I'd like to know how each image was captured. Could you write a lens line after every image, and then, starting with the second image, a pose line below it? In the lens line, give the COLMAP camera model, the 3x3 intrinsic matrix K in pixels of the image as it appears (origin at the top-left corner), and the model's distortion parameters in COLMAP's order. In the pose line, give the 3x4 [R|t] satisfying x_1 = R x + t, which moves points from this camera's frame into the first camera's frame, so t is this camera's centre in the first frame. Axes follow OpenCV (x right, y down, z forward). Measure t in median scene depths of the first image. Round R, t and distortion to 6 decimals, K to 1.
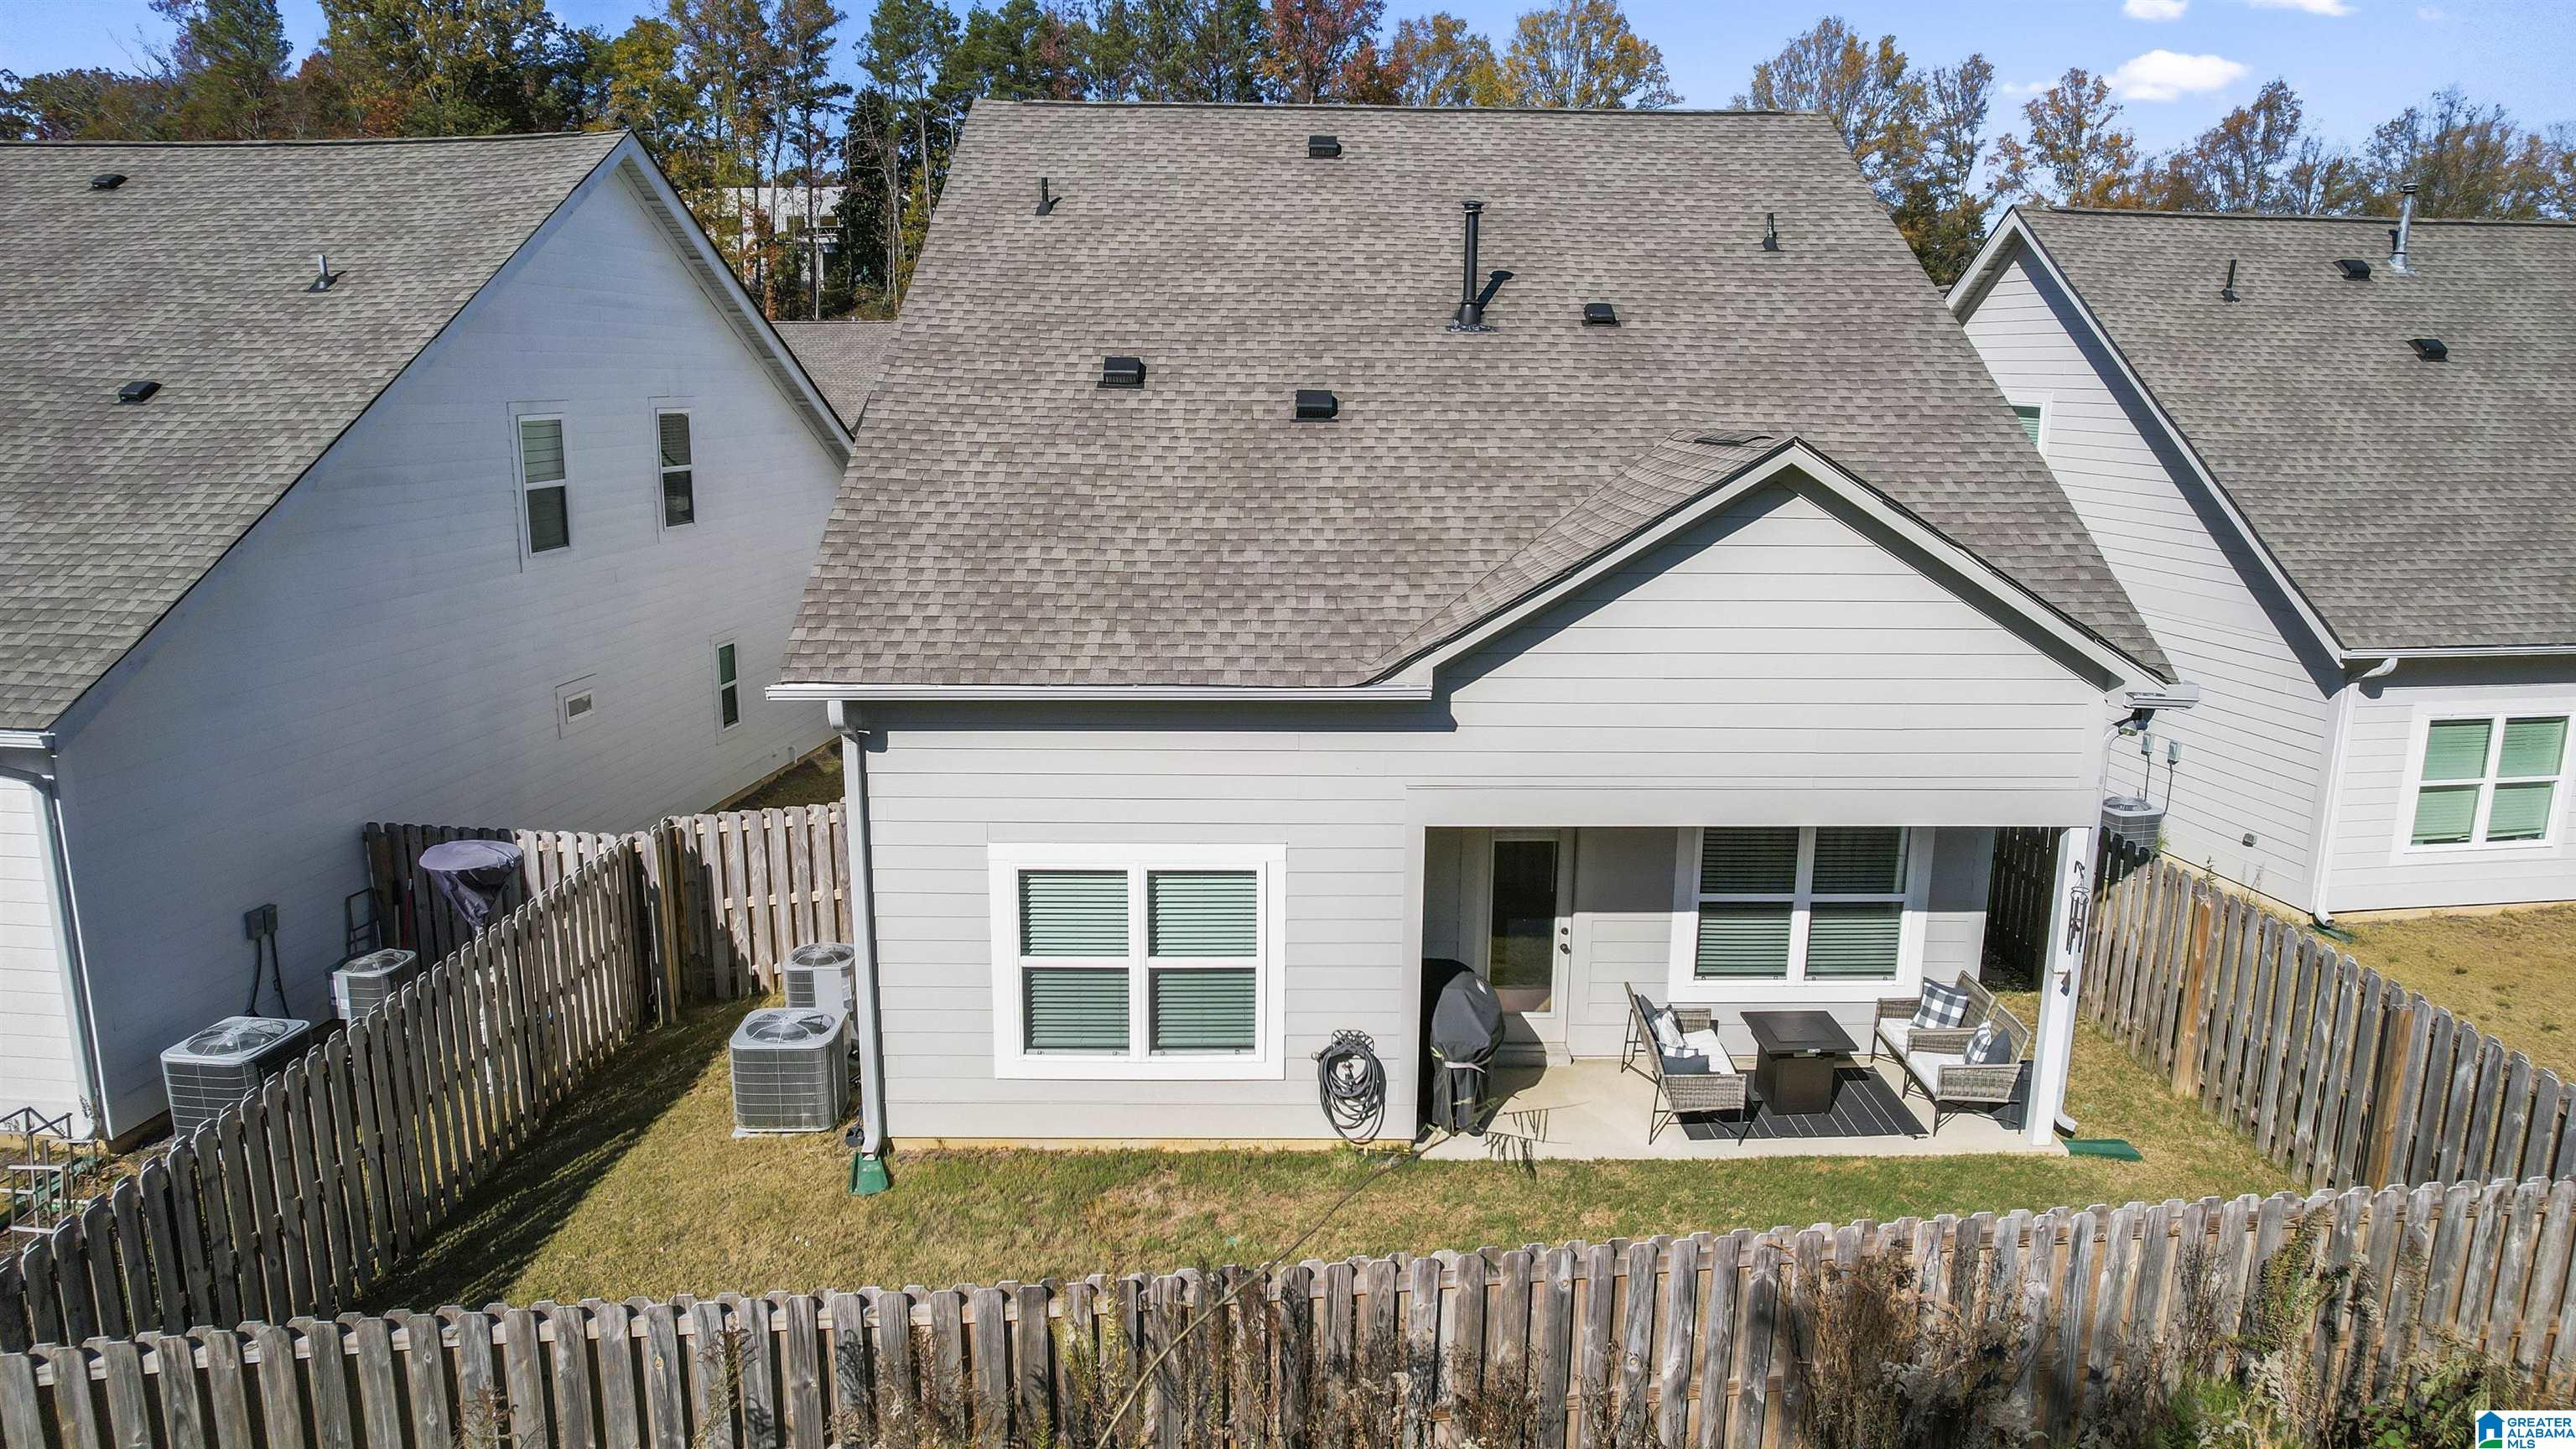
lens RADIAL K [[1602.1, 0, 1288.0], [0, 1602.1, 724.5], [0, 0, 1]] dist [-0.076108, 0.071251]
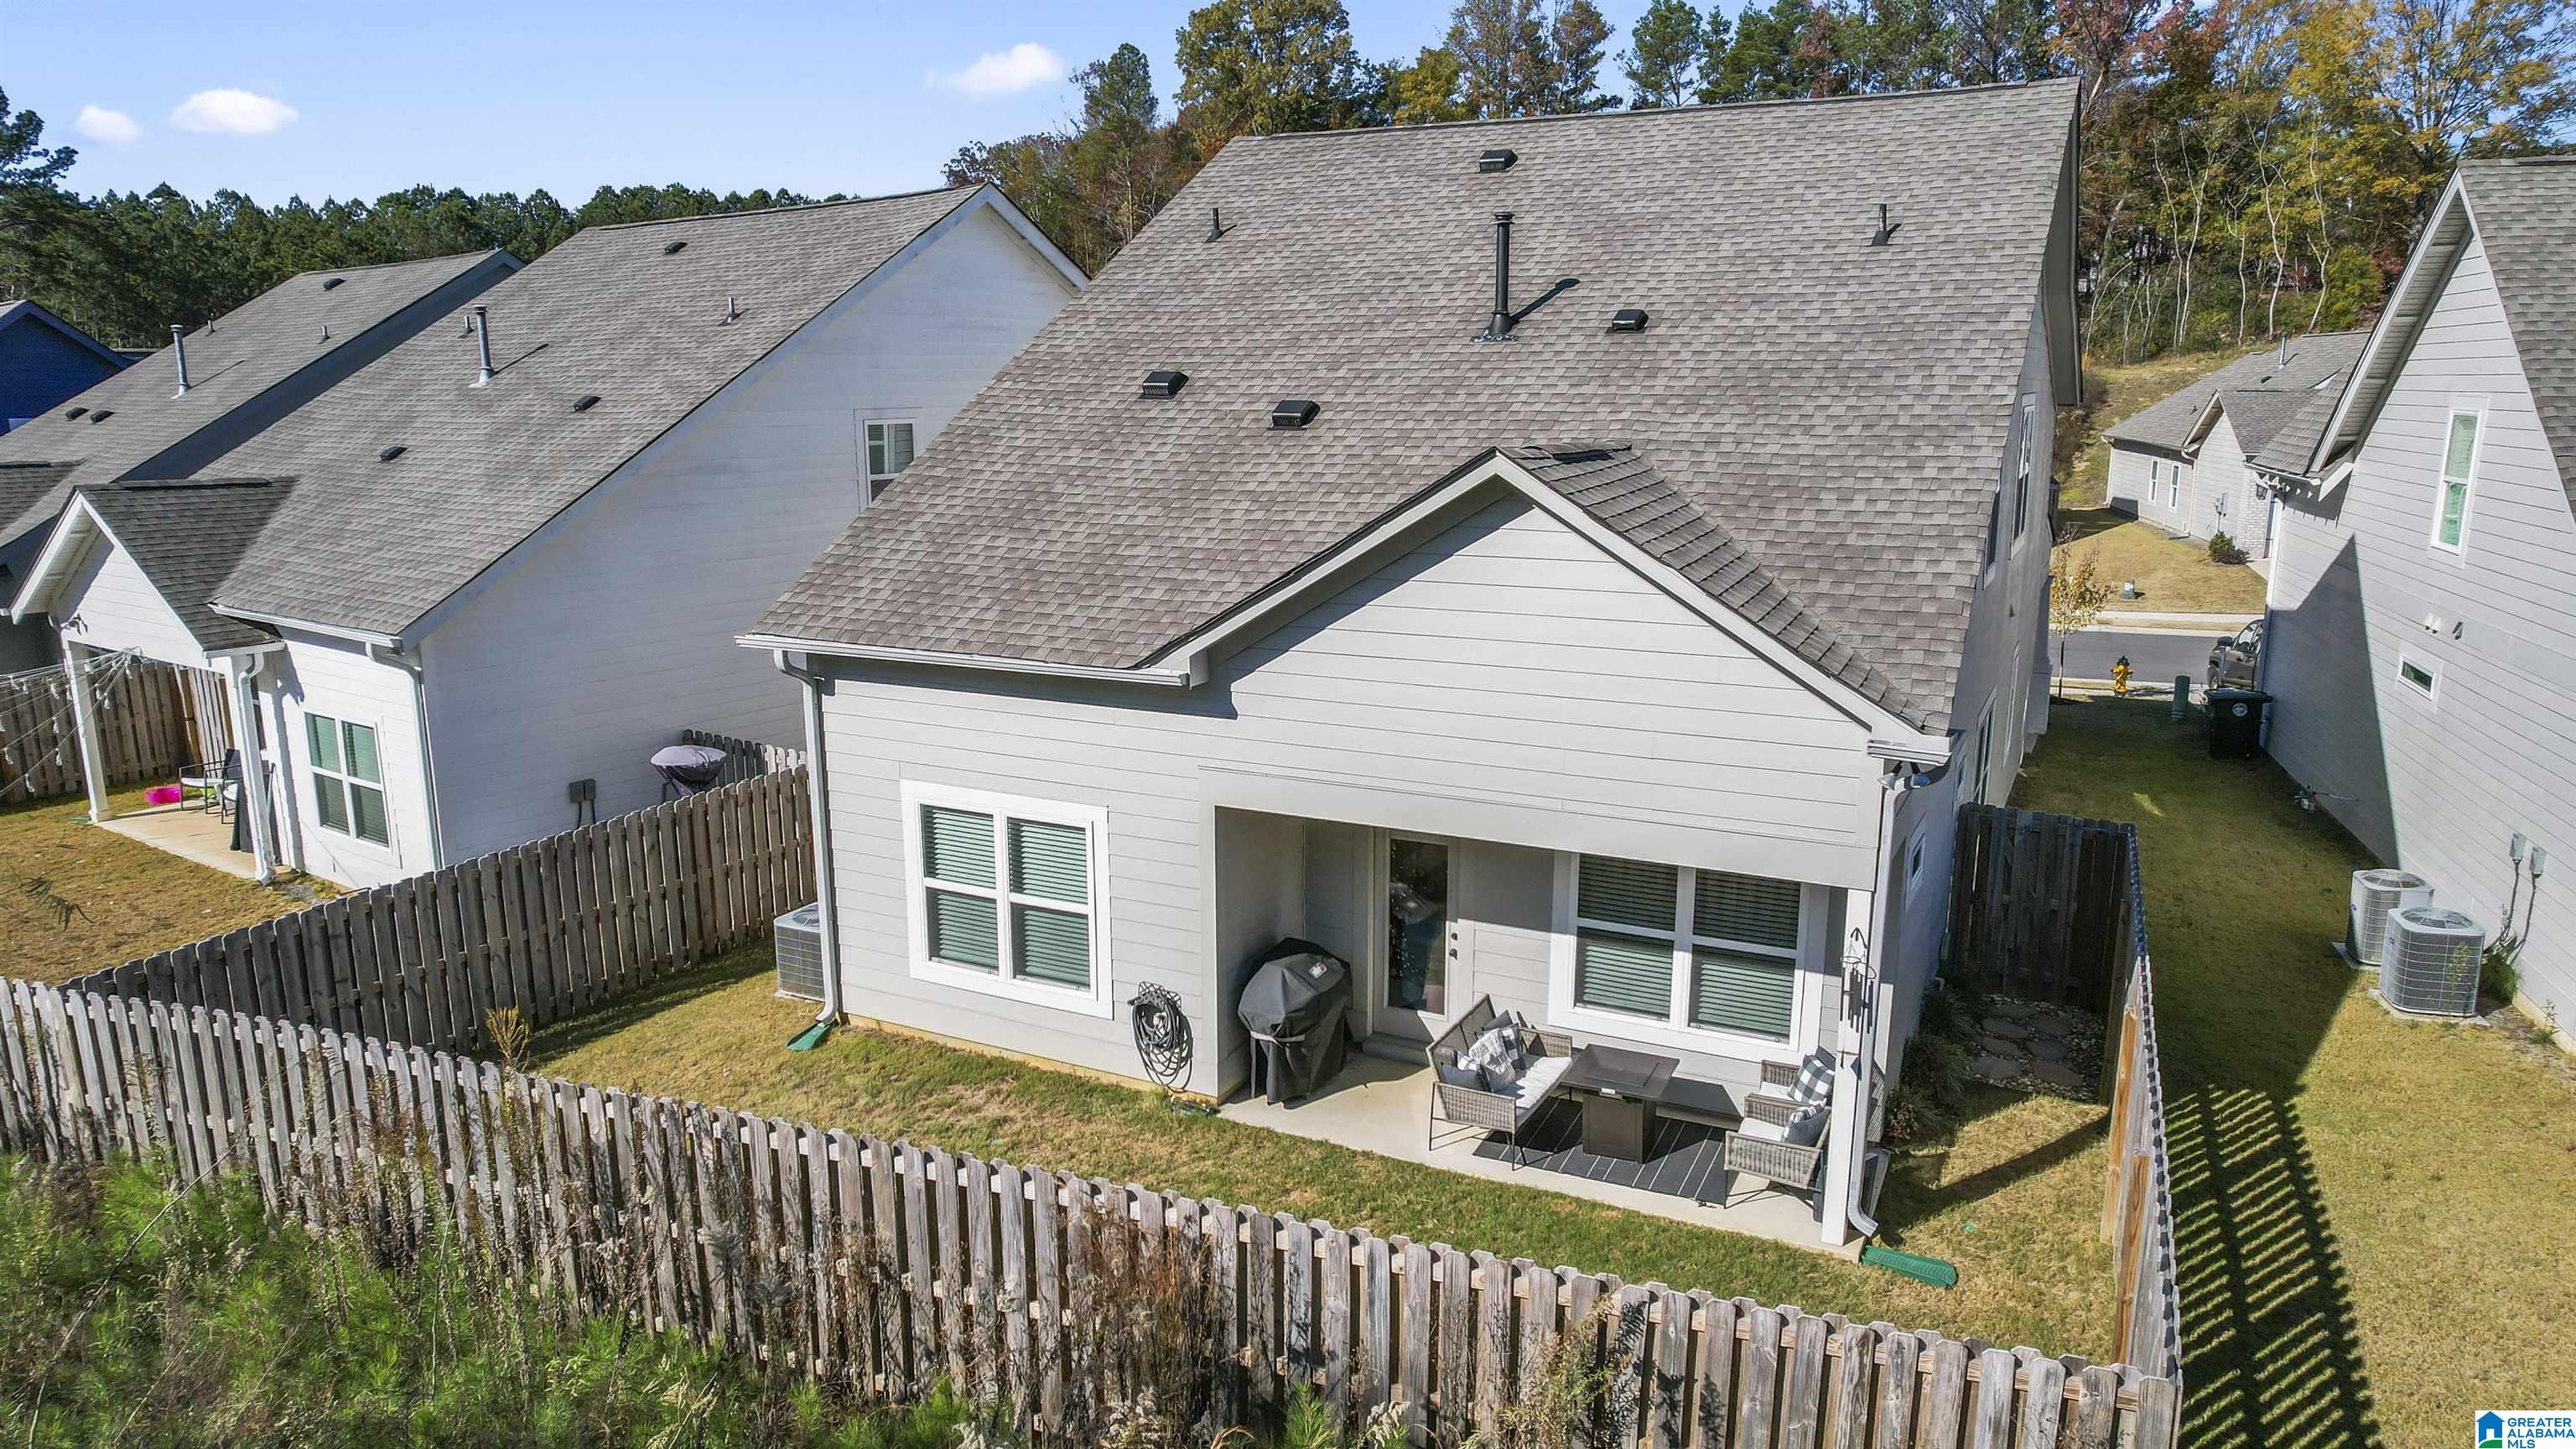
lens RADIAL K [[1602.1, 0, 1288.0], [0, 1602.1, 724.5], [0, 0, 1]] dist [-0.076108, 0.071251]
pose [[0.888649, 0.088531, -0.449961, 0.587710], [-0.090009, 0.995775, 0.018159, -0.014151], [0.449668, 0.024363, 0.892863, 0.054652]]
